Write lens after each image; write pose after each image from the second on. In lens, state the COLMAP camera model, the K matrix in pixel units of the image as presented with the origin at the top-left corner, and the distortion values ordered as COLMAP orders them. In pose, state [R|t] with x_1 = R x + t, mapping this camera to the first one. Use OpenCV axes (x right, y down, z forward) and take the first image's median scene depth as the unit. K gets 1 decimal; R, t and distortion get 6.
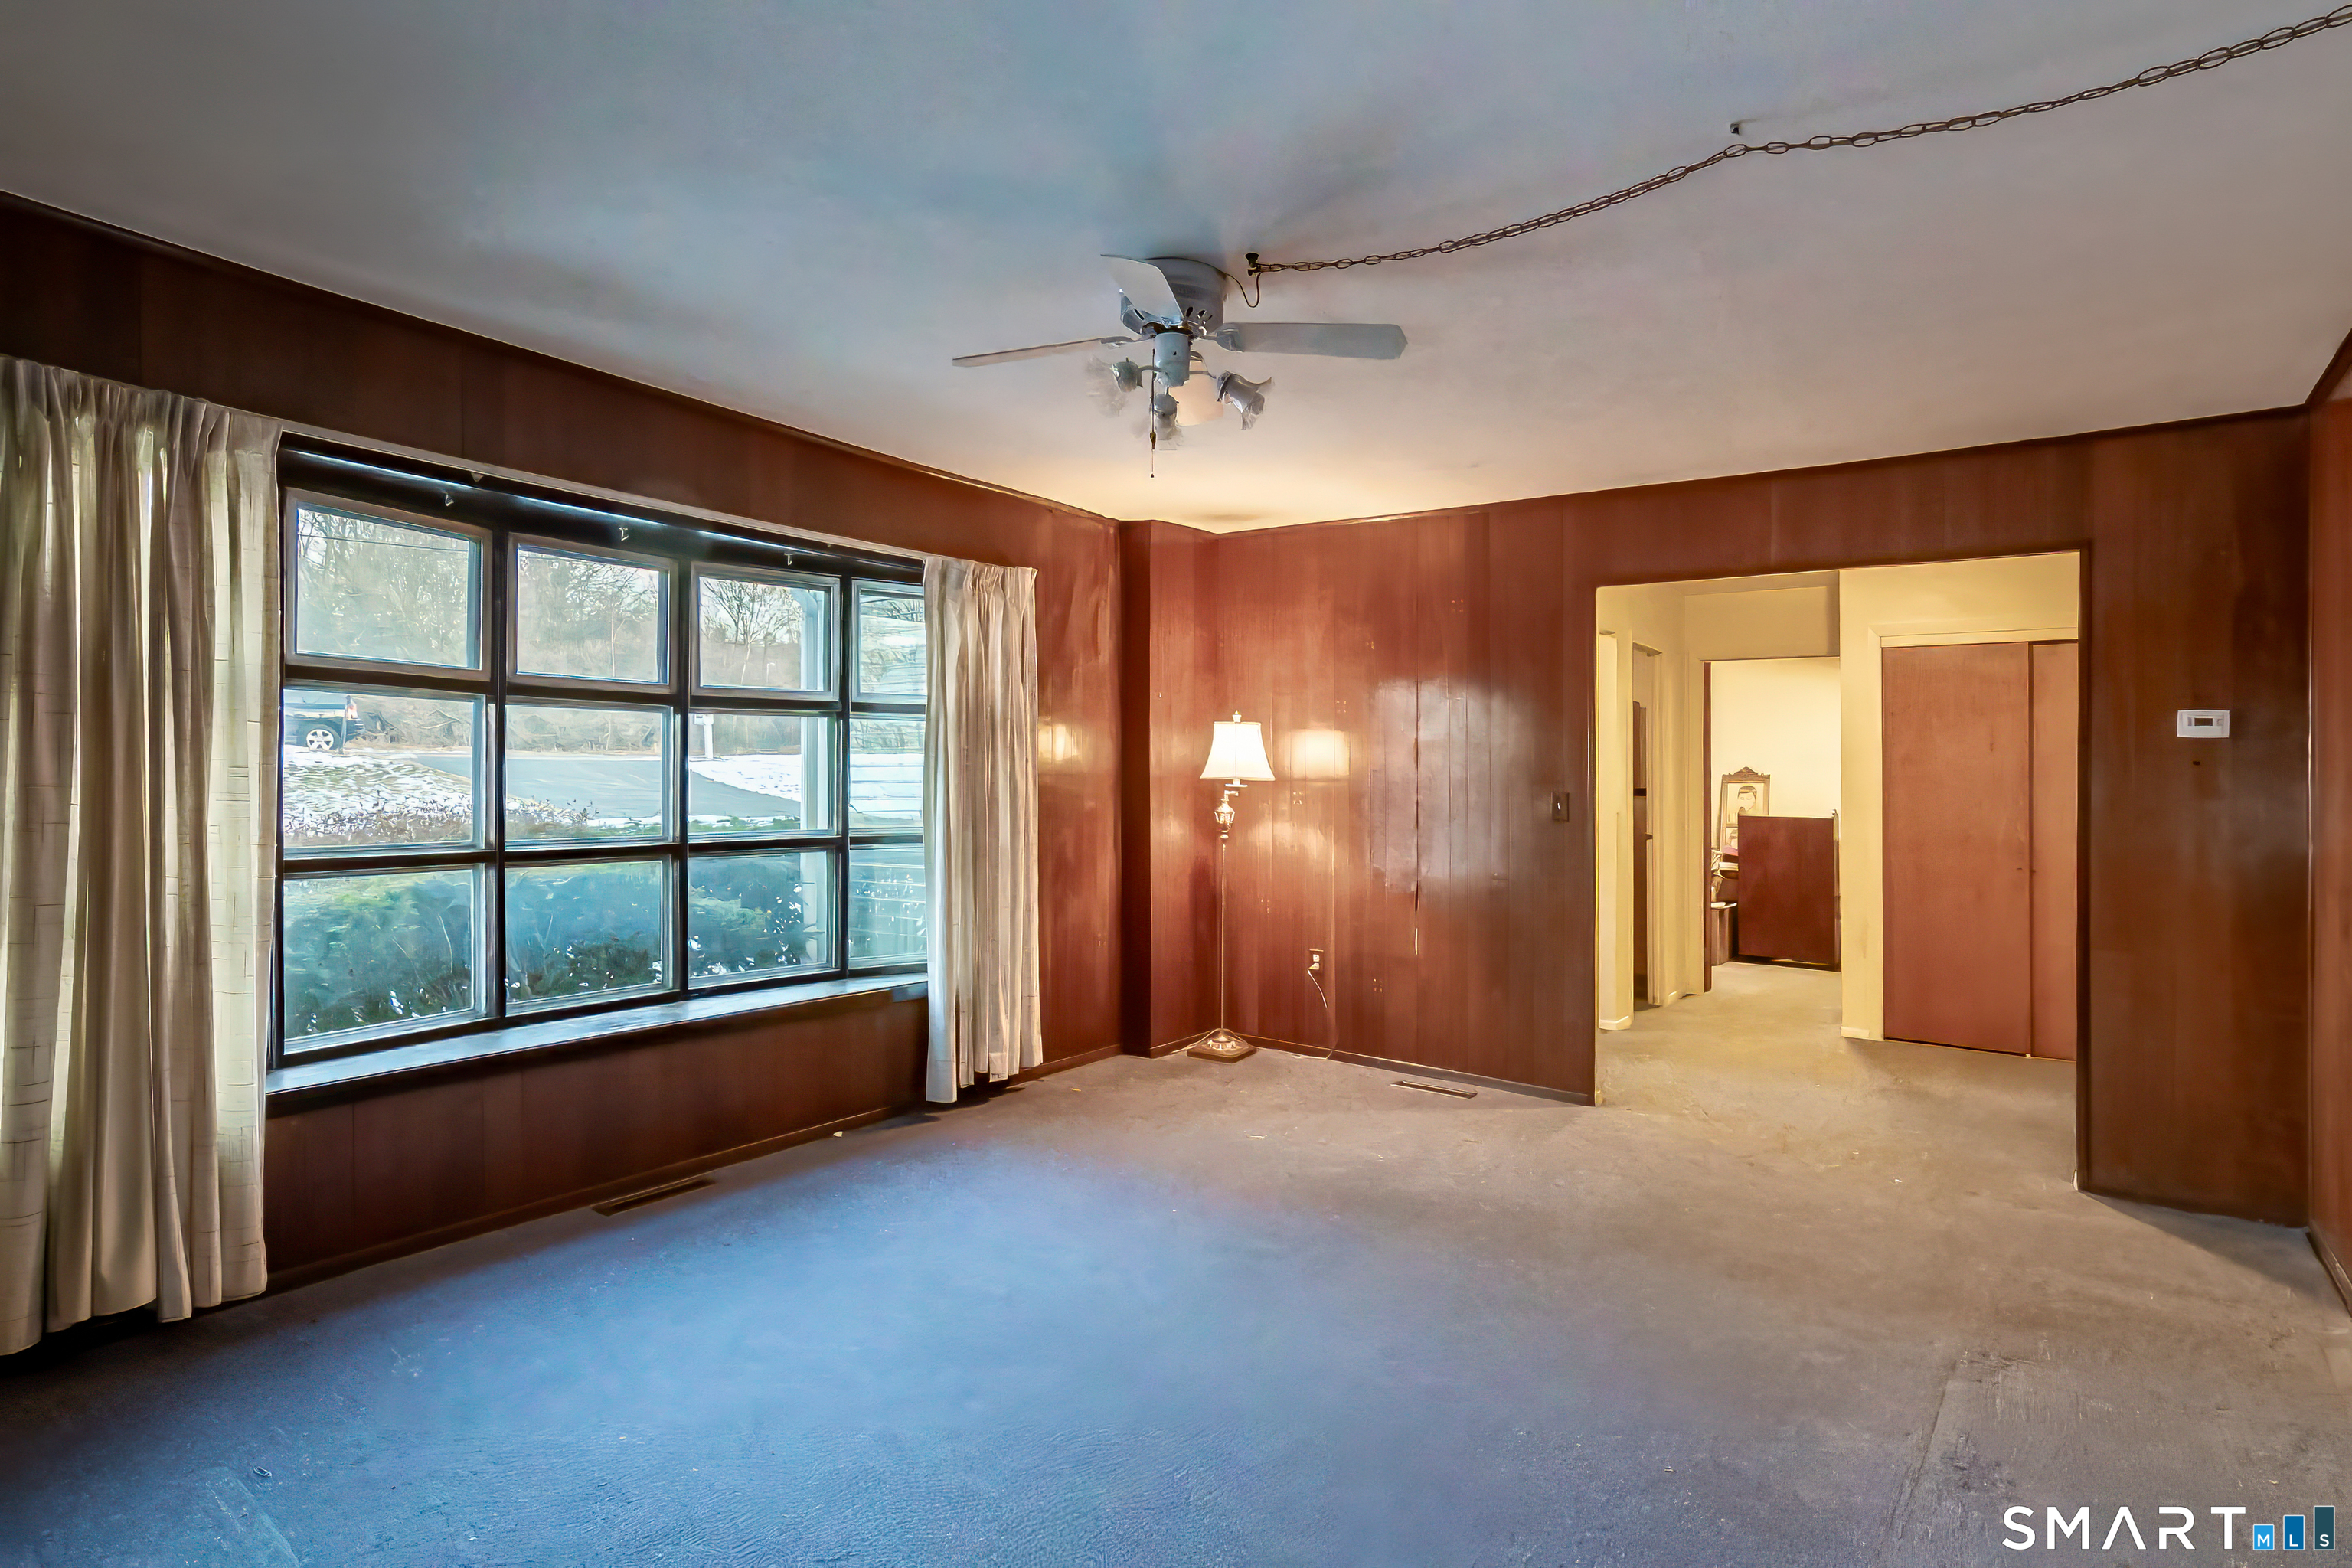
lens RADIAL K [[1177.6, 0, 1176.0], [0, 1177.6, 784.0], [0, 0, 1]] dist [0.000139, 0.000659]
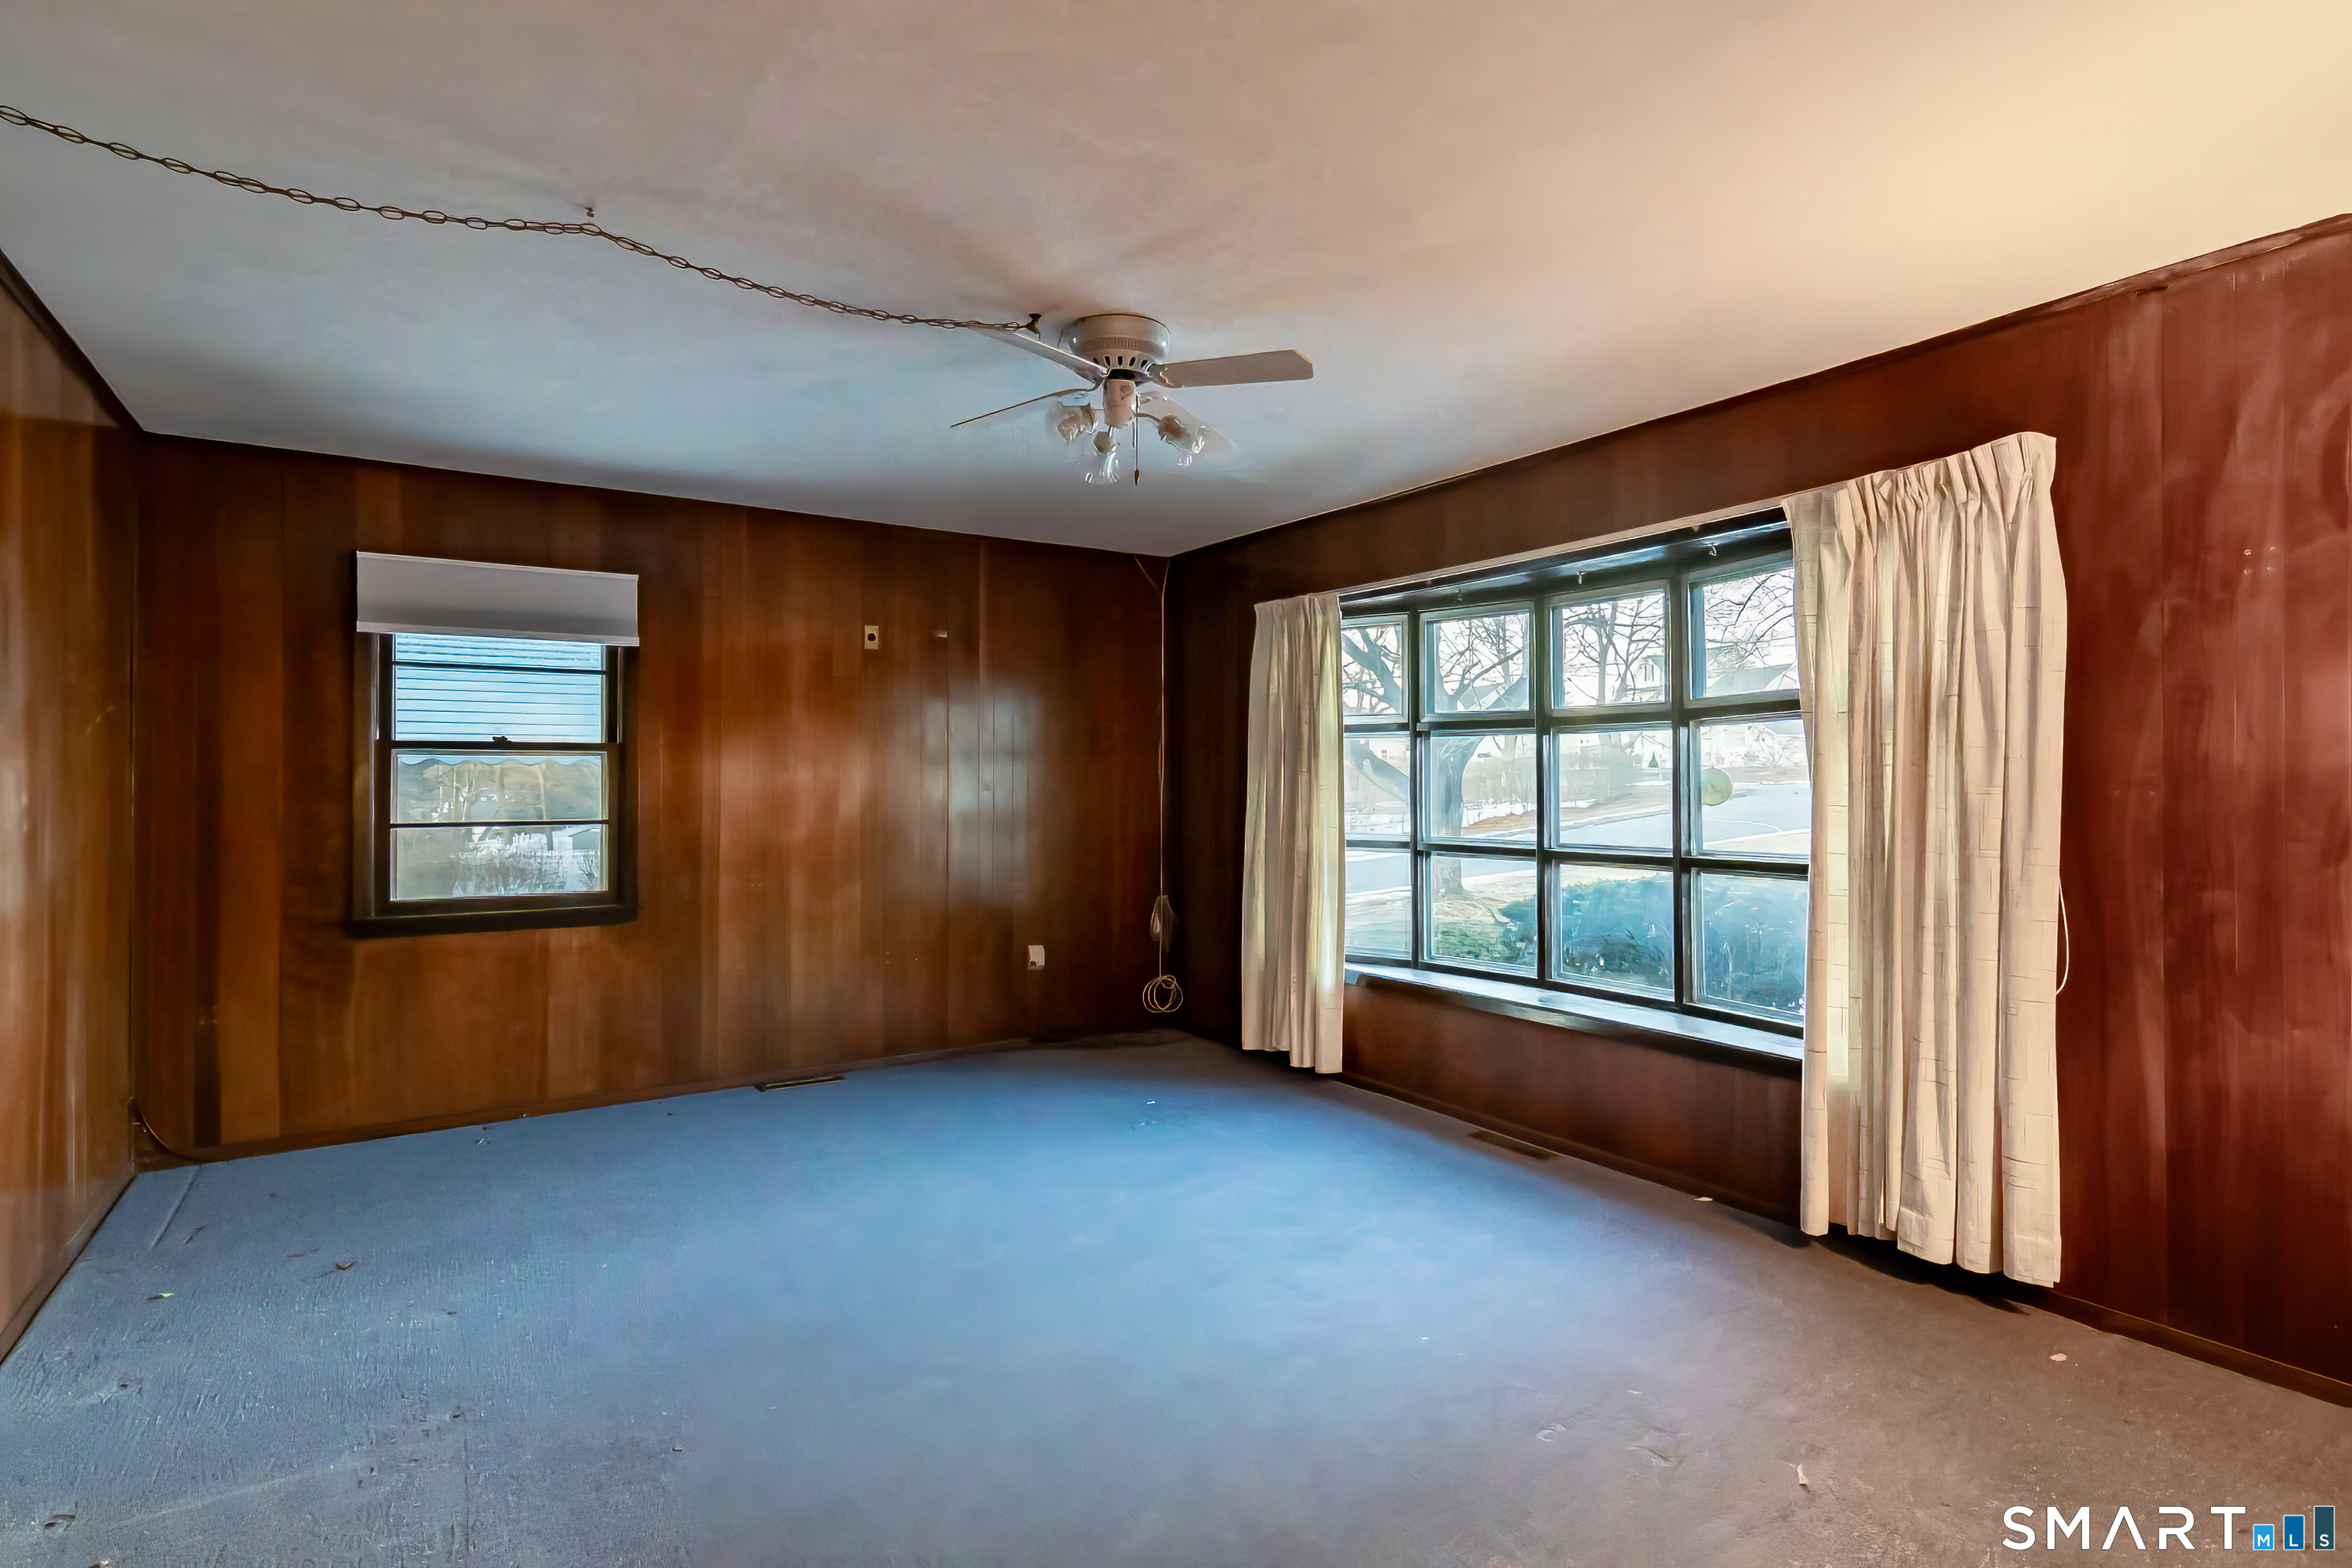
lens RADIAL K [[1177.6, 0, 1176.0], [0, 1177.6, 784.0], [0, 0, 1]] dist [0.000139, 0.000659]
pose [[-0.347333, -0.007994, -0.937708, 0.680298], [-0.008012, 0.999952, -0.005557, -0.002437], [0.937707, 0.005583, -0.347381, 0.952053]]
